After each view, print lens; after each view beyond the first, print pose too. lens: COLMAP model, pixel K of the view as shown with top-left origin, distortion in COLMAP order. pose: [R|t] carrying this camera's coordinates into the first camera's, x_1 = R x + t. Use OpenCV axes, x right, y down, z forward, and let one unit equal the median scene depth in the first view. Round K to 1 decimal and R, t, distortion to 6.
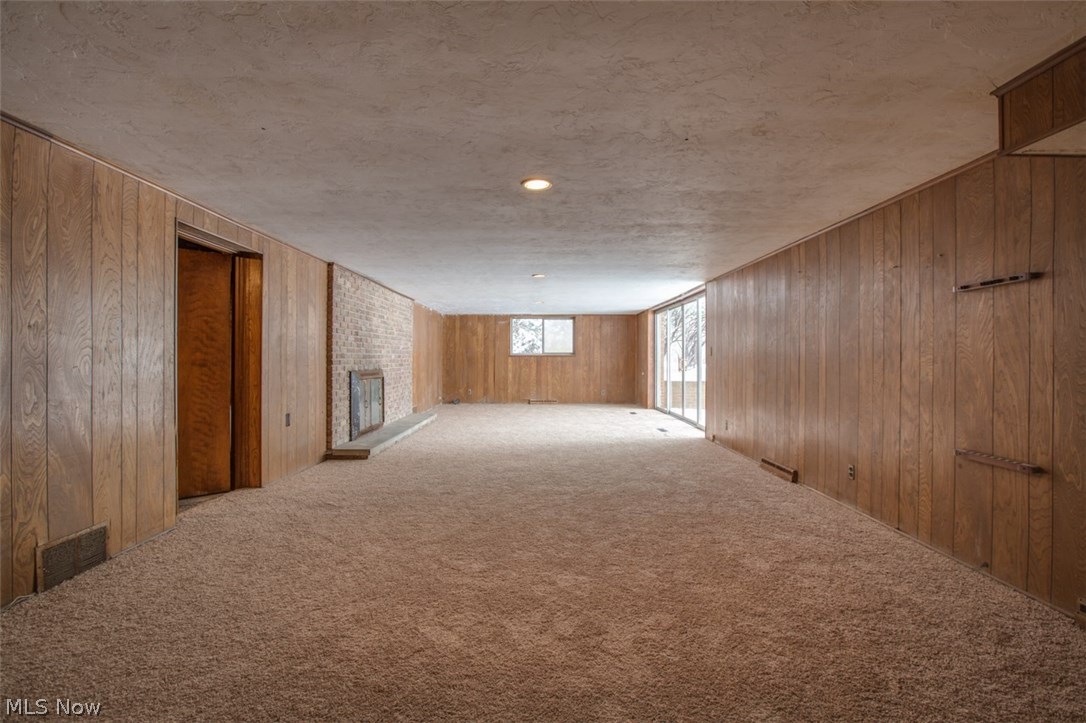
lens RADIAL K [[487.6, 0, 544.0], [0, 487.6, 359.8], [0, 0, 1]] dist [-0.012900, -0.000505]
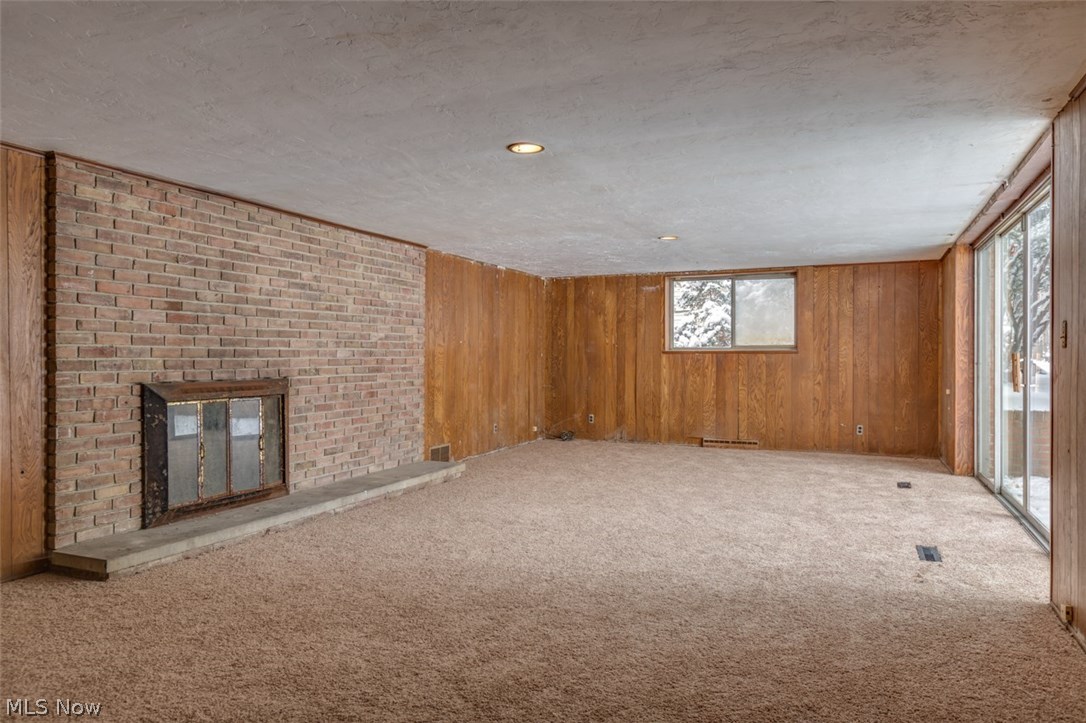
lens RADIAL K [[727.0, 0, 543.2], [0, 727.0, 359.3], [0, 0, 1]] dist [-0.007741, 0.000339]
pose [[0.917465, 0.001806, -0.397813, 0.119565], [-0.001656, 0.999998, 0.000721, -0.000881], [0.397814, -0.000003, 0.917466, 0.238208]]
